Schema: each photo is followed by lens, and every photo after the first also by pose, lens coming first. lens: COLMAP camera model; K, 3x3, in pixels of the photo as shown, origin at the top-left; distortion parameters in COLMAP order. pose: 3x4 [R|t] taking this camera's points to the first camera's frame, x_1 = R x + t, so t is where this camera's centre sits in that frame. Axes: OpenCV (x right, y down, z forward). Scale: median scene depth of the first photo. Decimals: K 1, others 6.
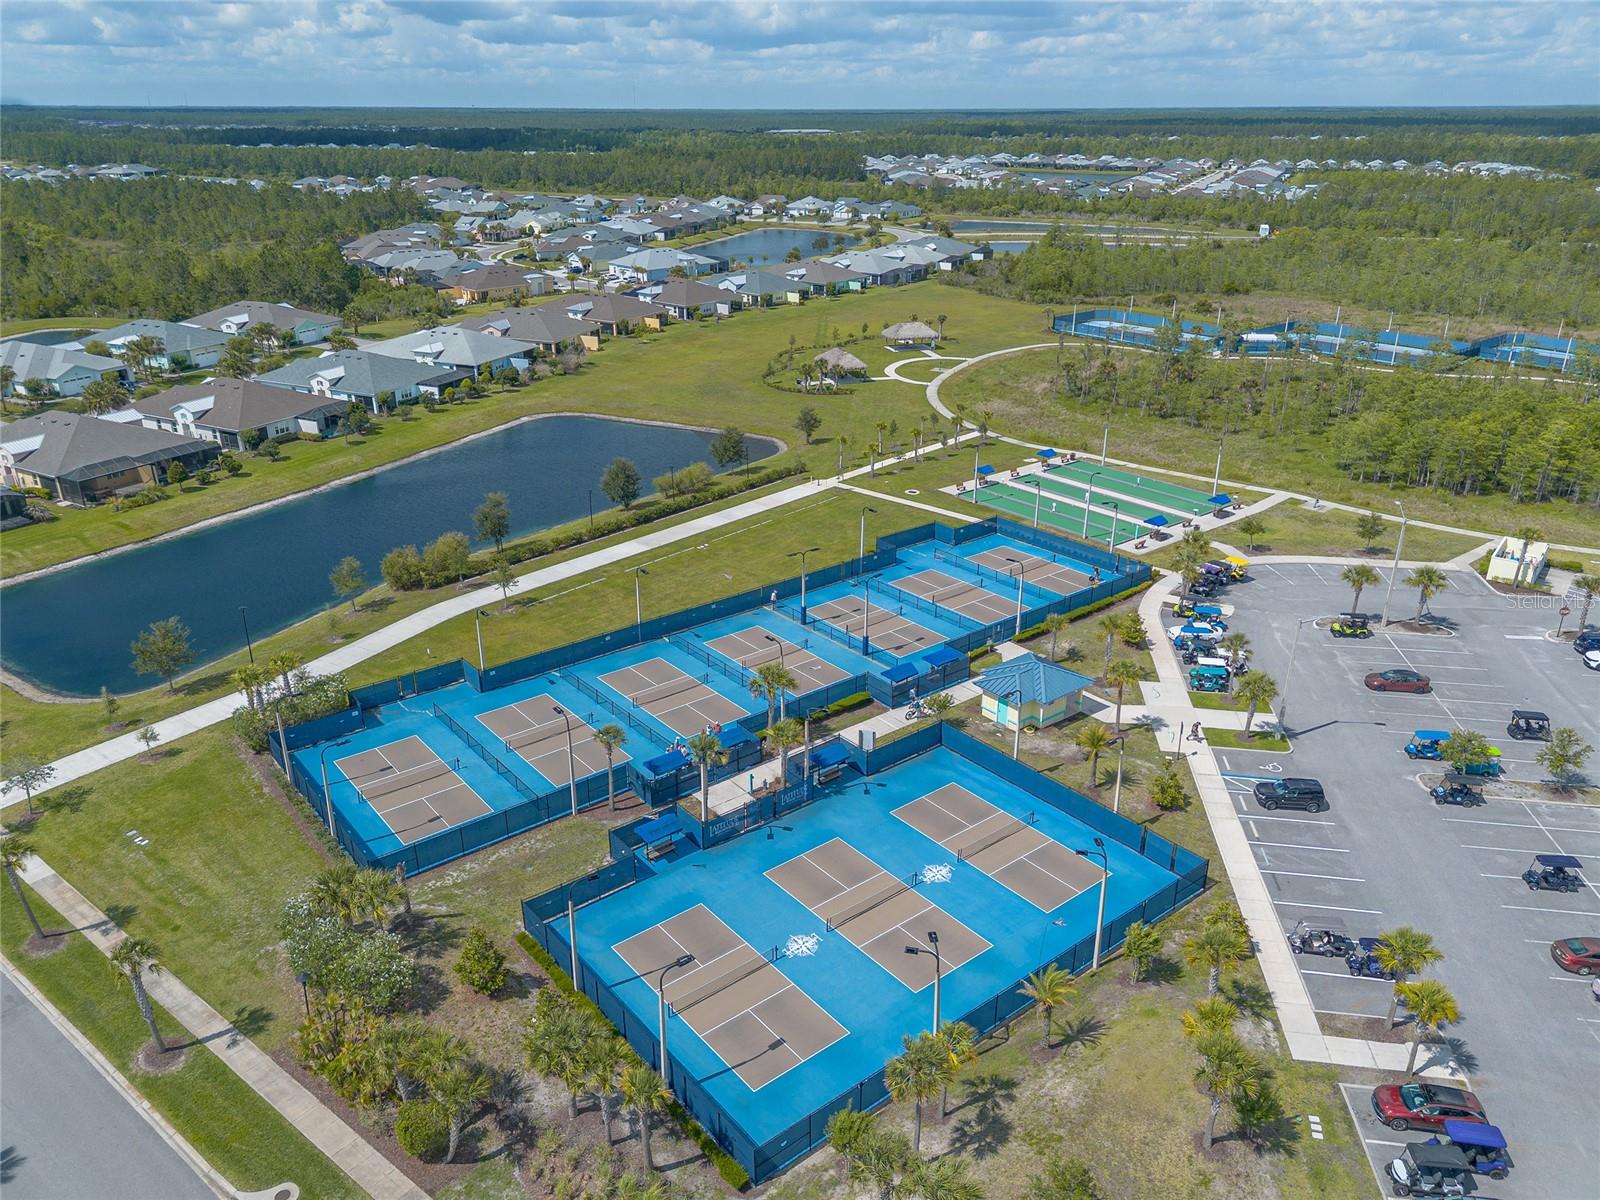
lens RADIAL K [[1141.9, 0, 800.5], [0, 1141.9, 600.2], [0, 0, 1]] dist [0.054123, -0.042249]
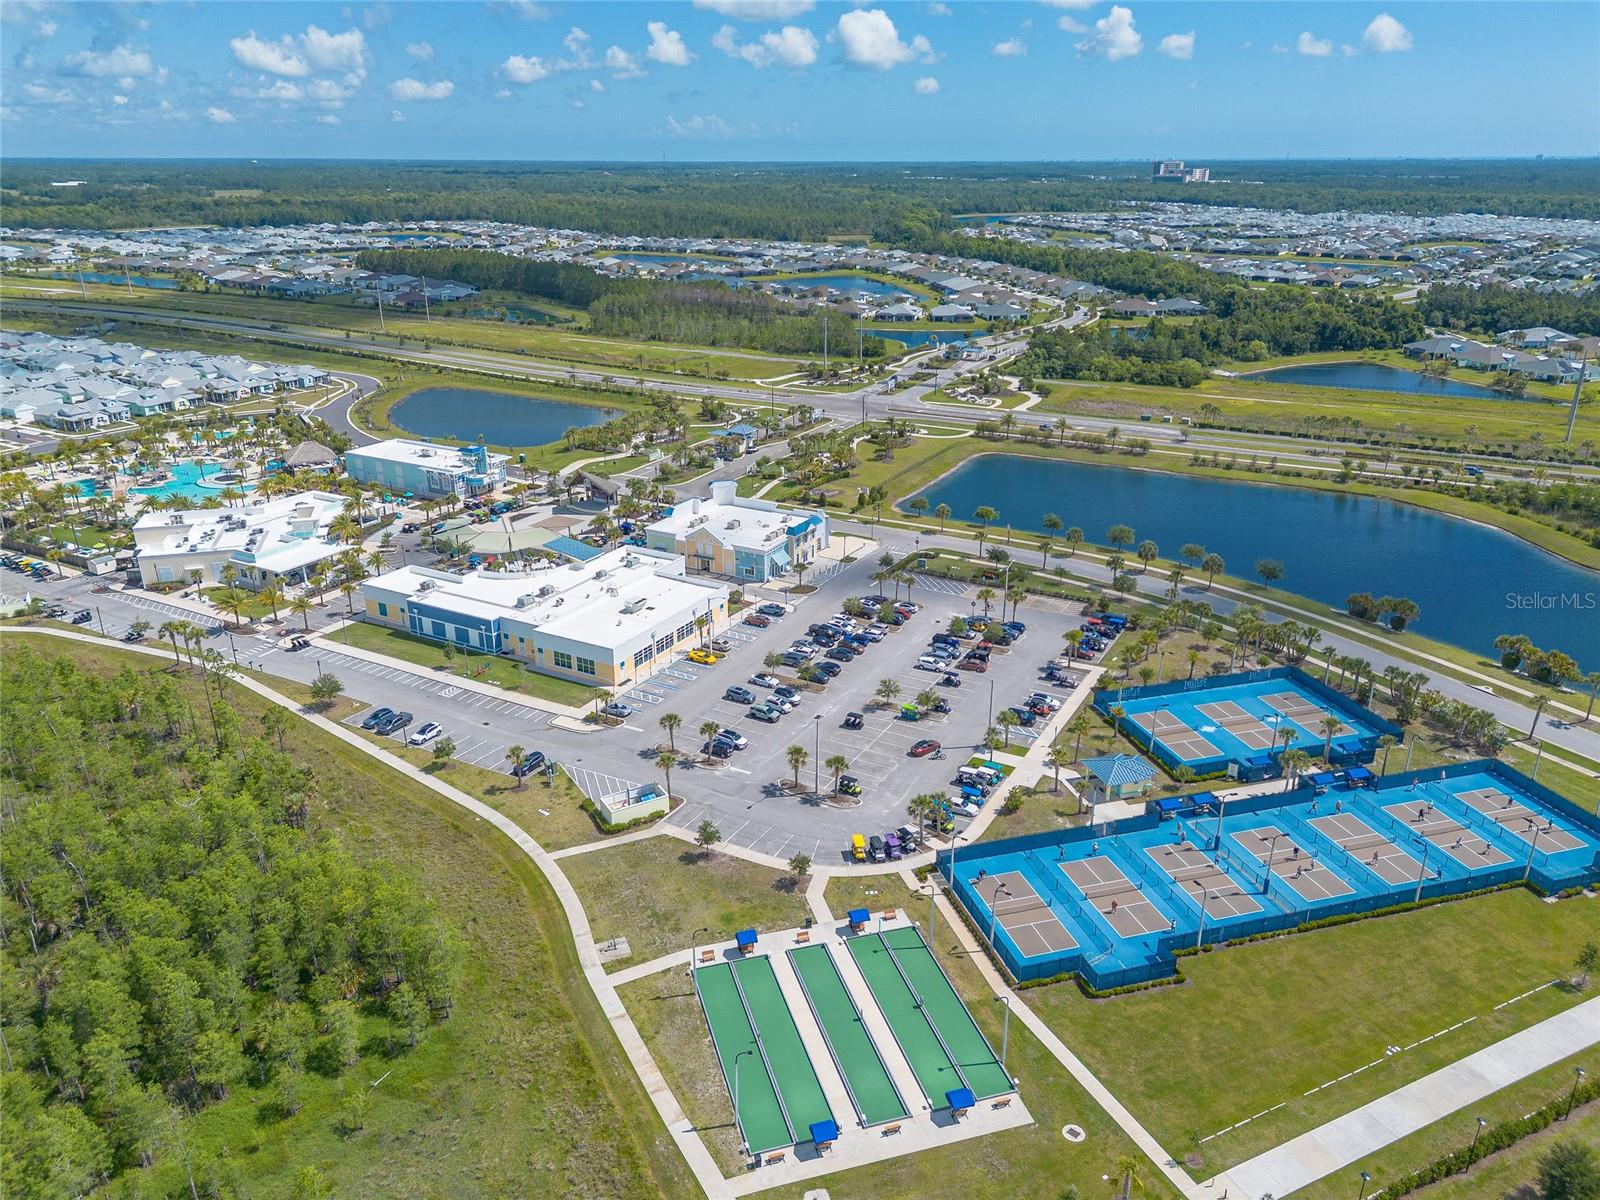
lens RADIAL K [[1141.9, 0, 800.5], [0, 1141.9, 601.1], [0, 0, 1]] dist [0.054123, -0.042249]
pose [[-0.927200, -0.132817, 0.350229, 0.072582], [0.150306, 0.724511, 0.672676, -1.104095], [-0.343087, 0.676346, -0.651803, 1.794994]]
